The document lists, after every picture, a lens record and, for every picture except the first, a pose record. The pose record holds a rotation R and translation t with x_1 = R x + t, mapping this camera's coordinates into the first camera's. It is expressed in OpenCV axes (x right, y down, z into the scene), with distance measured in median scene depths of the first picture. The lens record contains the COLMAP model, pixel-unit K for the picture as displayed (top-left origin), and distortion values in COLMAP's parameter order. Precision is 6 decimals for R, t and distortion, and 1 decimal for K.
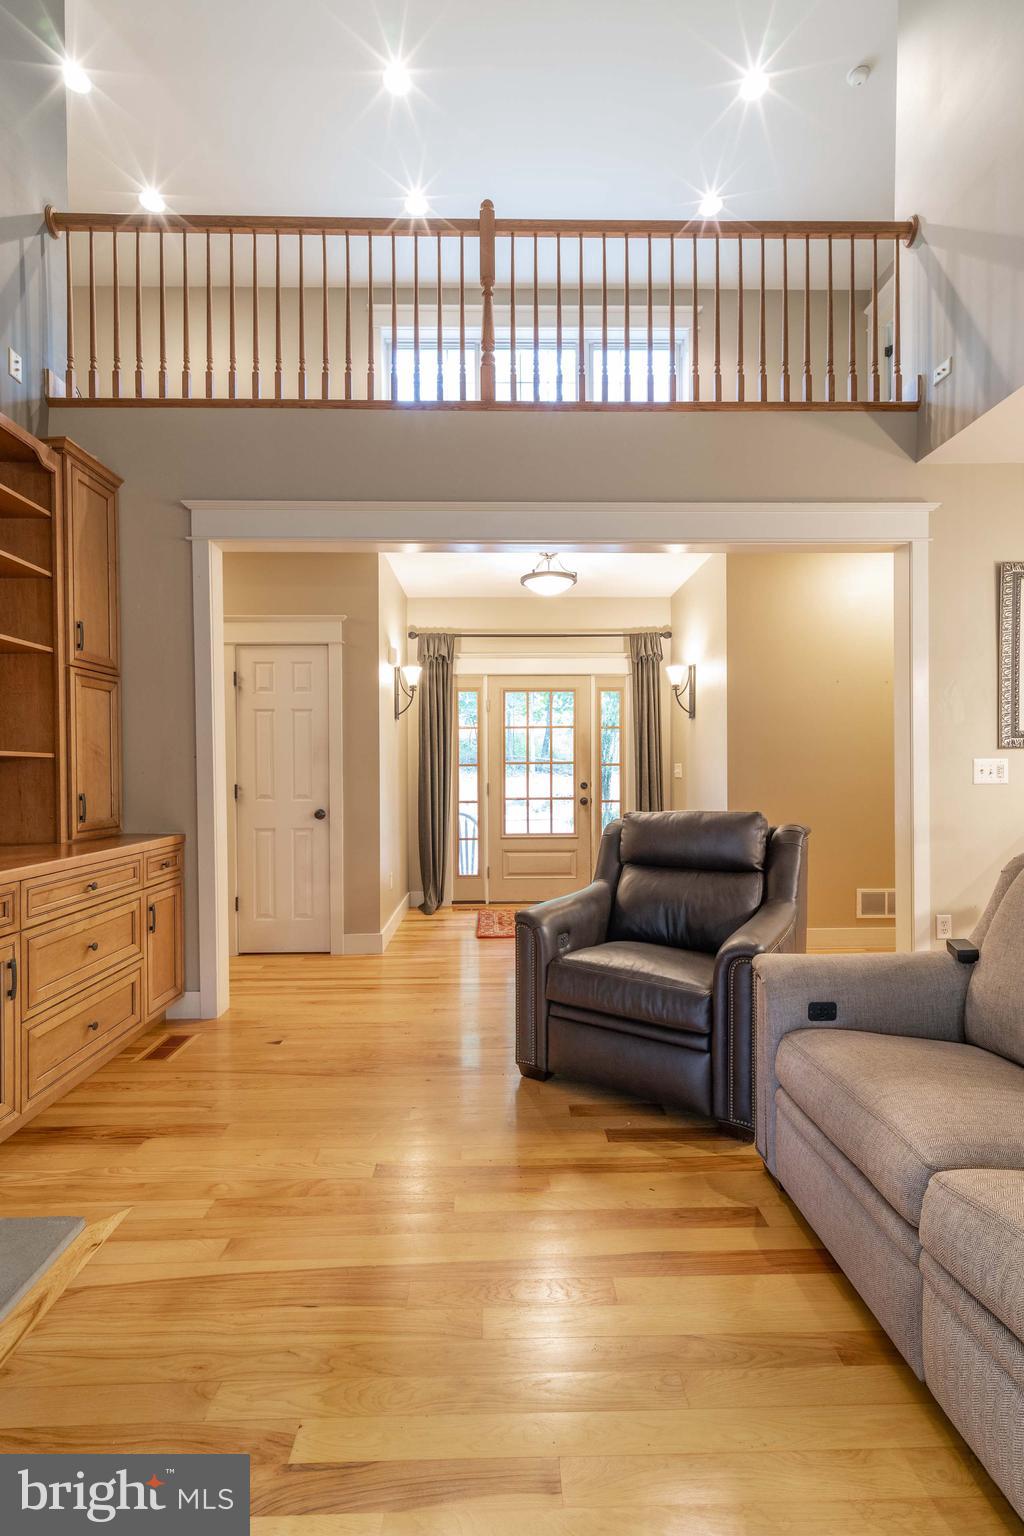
lens RADIAL K [[672.1, 0, 512.4], [0, 672.1, 777.6], [0, 0, 1]] dist [0.004850, -0.000426]
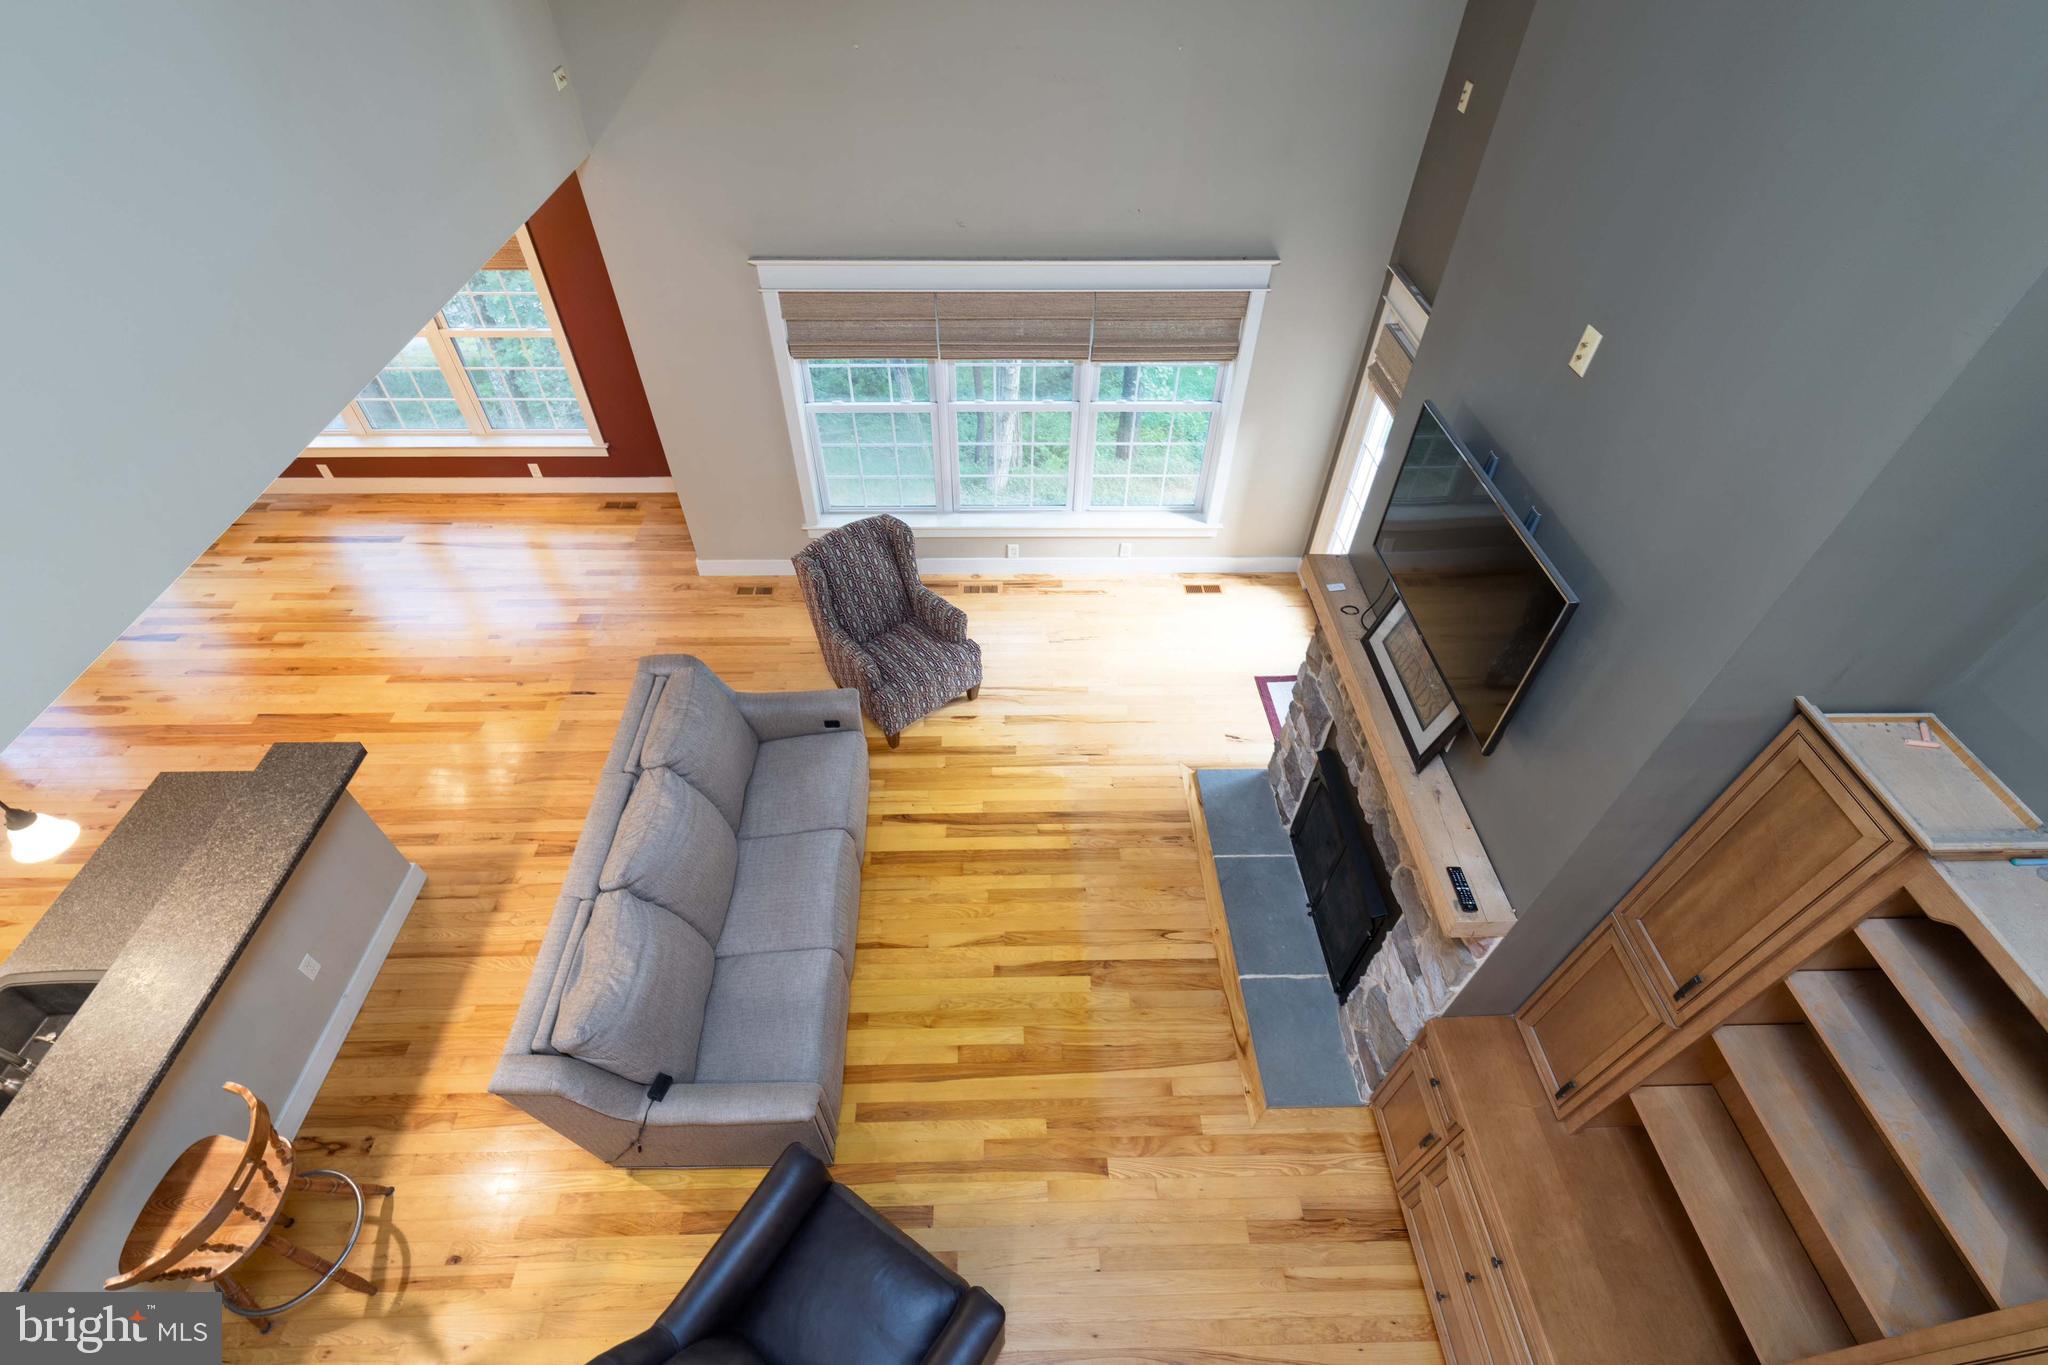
lens RADIAL K [[896.2, 0, 1016.5], [0, 896.2, 688.5], [0, 0, 1]] dist [0.004850, -0.000426]
pose [[-0.999962, -0.006537, -0.005846, 0.002335], [-0.008741, 0.688815, 0.724884, -0.891468], [-0.000712, 0.724907, -0.688846, 0.961442]]
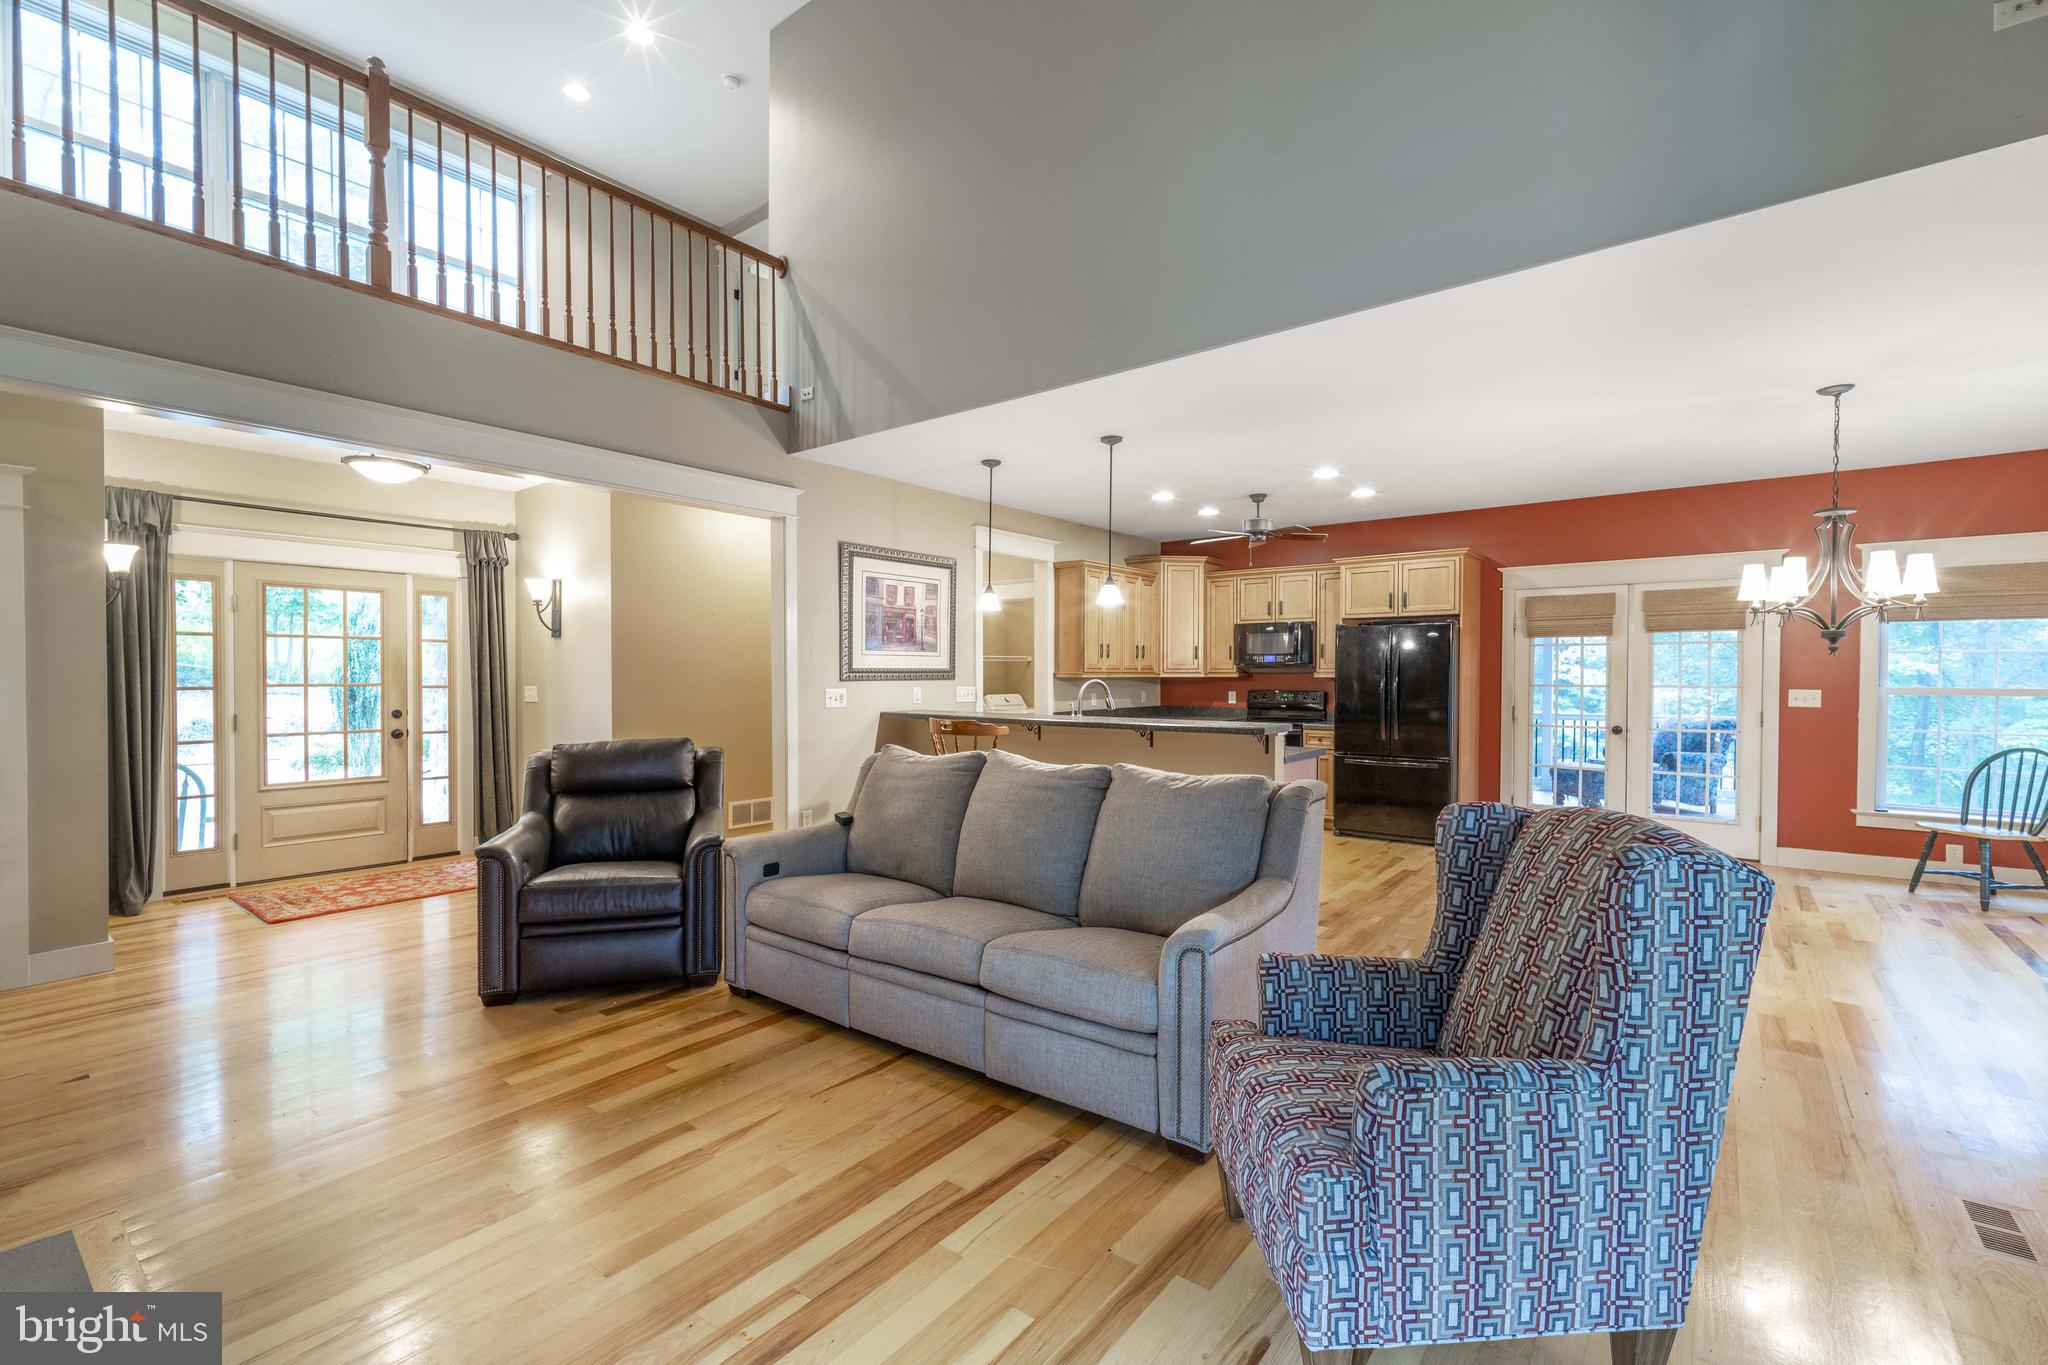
lens RADIAL K [[875.5, 0, 1017.4], [0, 875.5, 687.5], [0, 0, 1]] dist [0.004660, -0.000225]
pose [[0.638967, -0.003715, 0.769225, -0.391314], [0.002905, 0.999993, 0.002417, -0.034356], [-0.769229, 0.000690, 0.638973, -0.379219]]
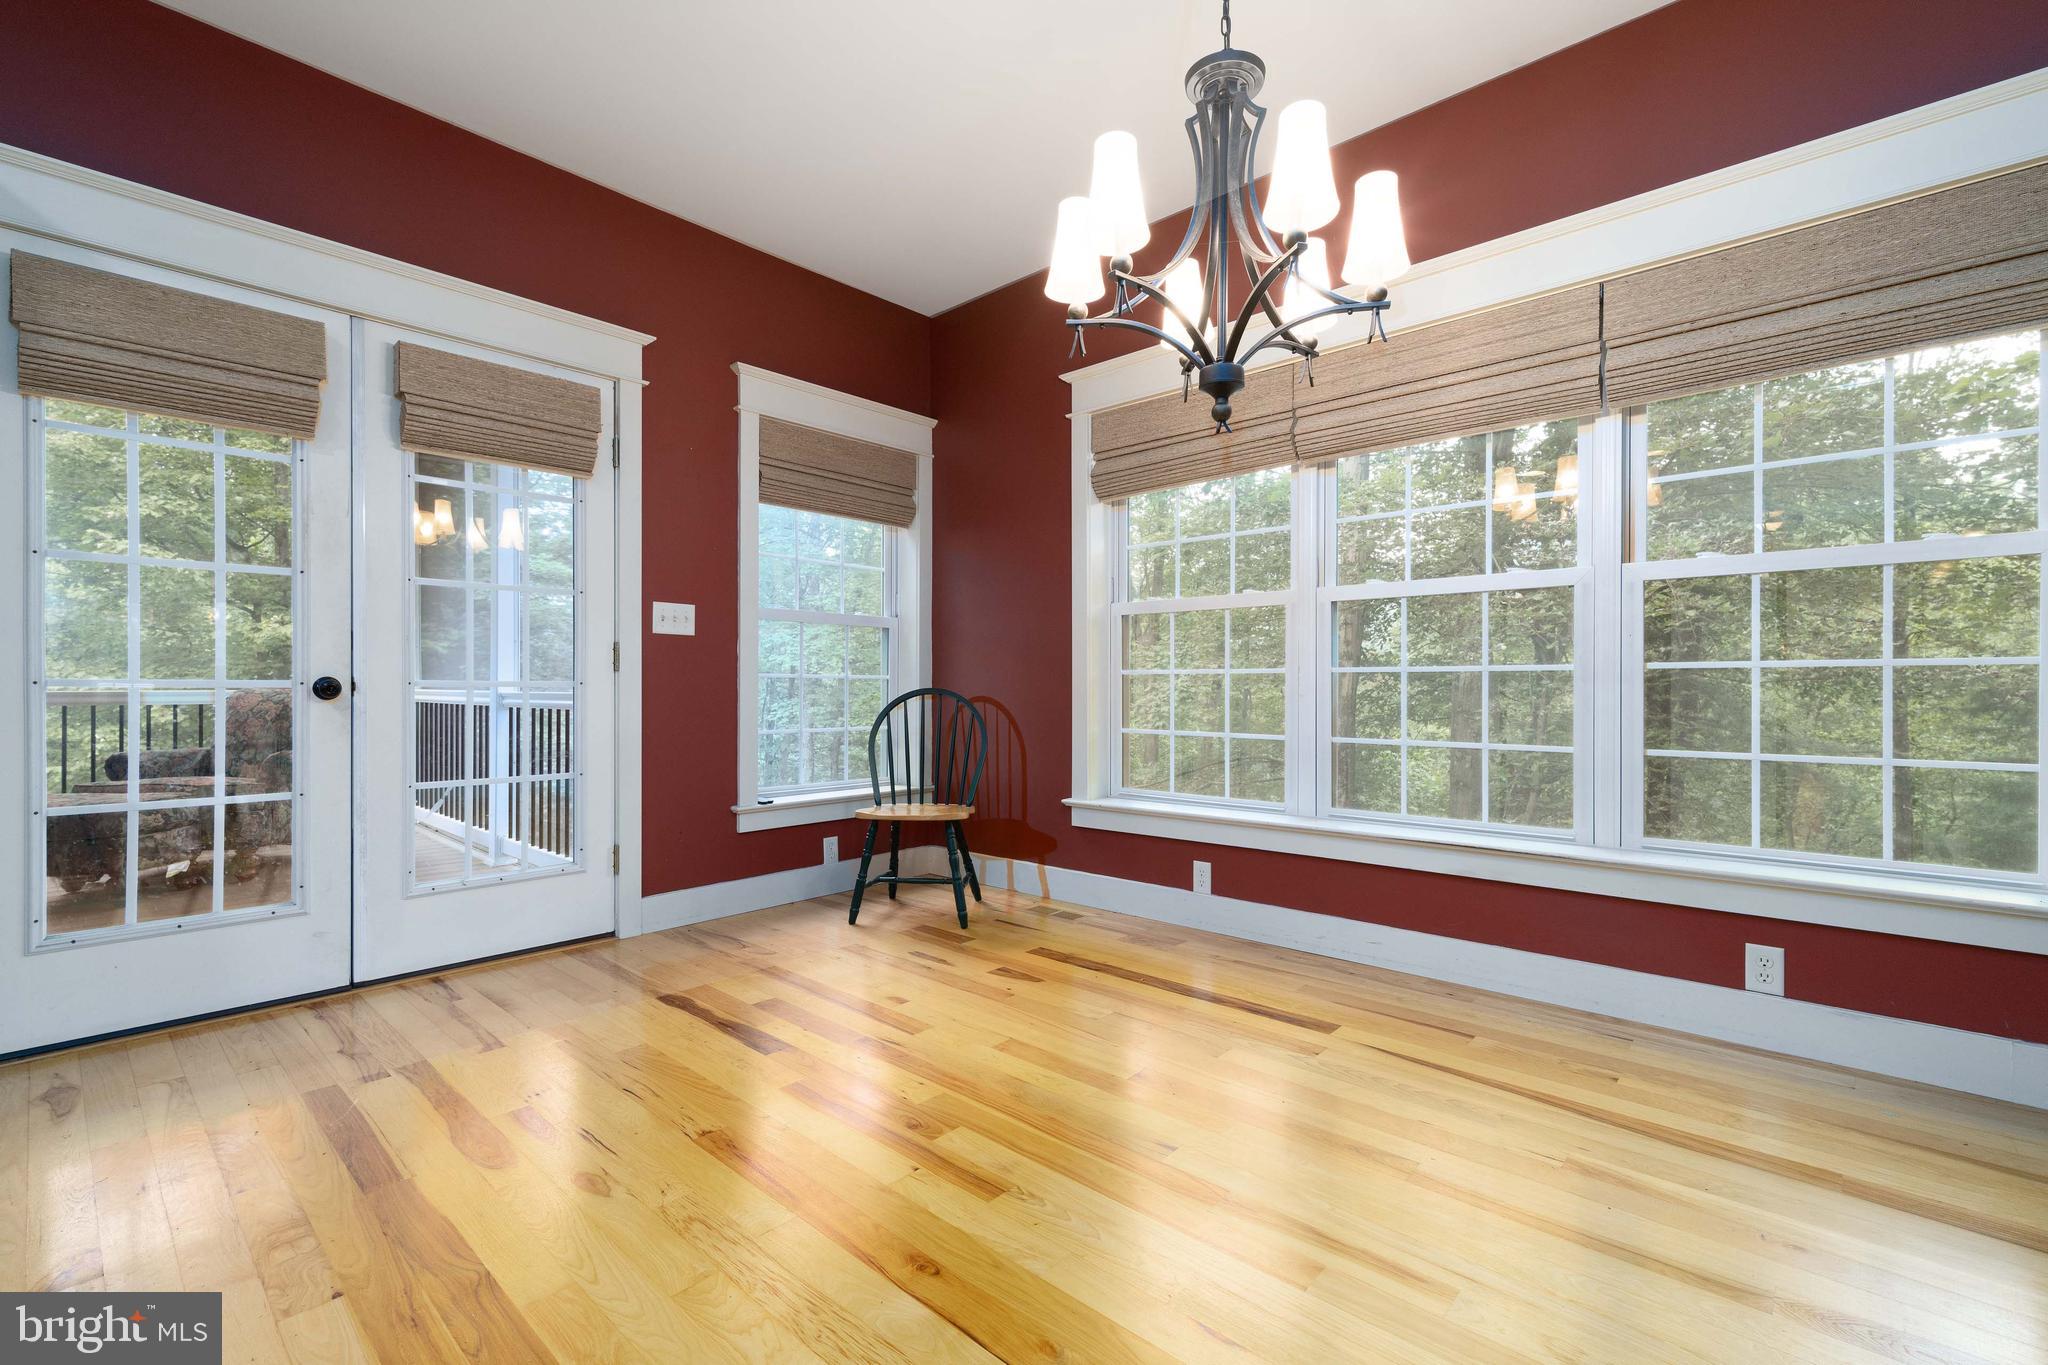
lens RADIAL K [[875.5, 0, 1017.4], [0, 875.5, 687.5], [0, 0, 1]] dist [0.004660, -0.000225]
pose [[-0.730151, 0.003858, 0.683275, 1.087883], [0.011260, 0.999916, 0.006387, 0.075266], [-0.683193, 0.012357, -0.730133, 0.002068]]
